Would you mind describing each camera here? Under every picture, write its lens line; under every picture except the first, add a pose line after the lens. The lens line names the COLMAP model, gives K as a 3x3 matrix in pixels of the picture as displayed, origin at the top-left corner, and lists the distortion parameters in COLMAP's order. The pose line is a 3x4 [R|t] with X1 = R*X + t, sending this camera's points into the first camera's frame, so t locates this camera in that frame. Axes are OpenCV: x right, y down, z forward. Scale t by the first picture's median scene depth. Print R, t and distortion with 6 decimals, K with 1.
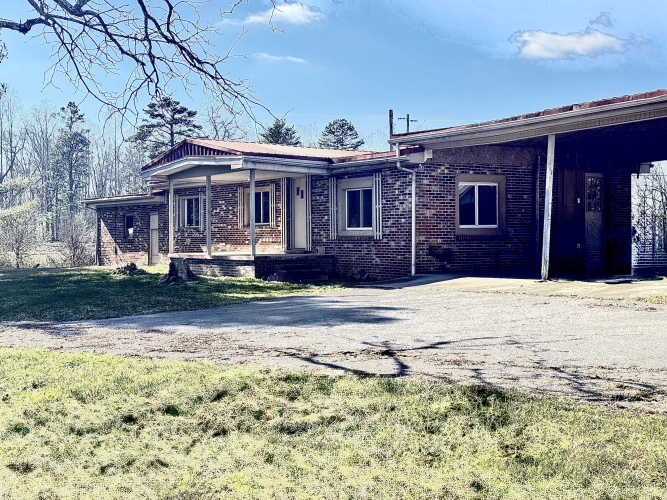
lens RADIAL K [[932.4, 0, 333.5], [0, 932.4, 250.0], [0, 0, 1]] dist [0.001678, -0.033695]
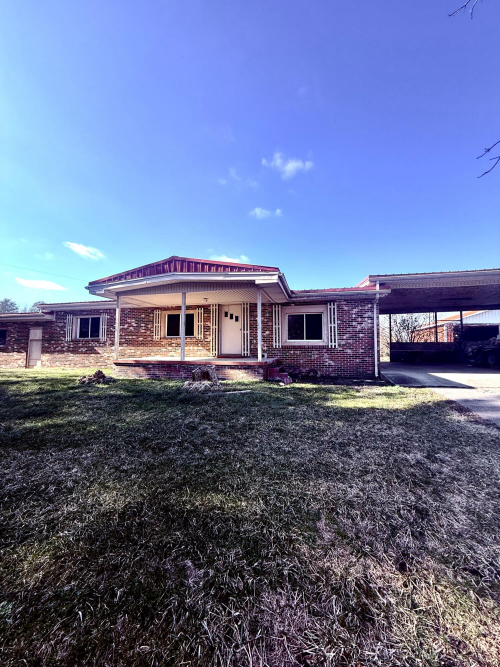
lens RADIAL K [[266.0, 0, 250.0], [0, 266.0, 333.5], [0, 0, 1]] dist [0.002003, -0.000226]
pose [[0.751295, 0.043424, 0.658537, -0.320249], [0.003583, 0.997550, -0.069867, -0.005469], [-0.659957, 0.054851, 0.749298, 0.768307]]
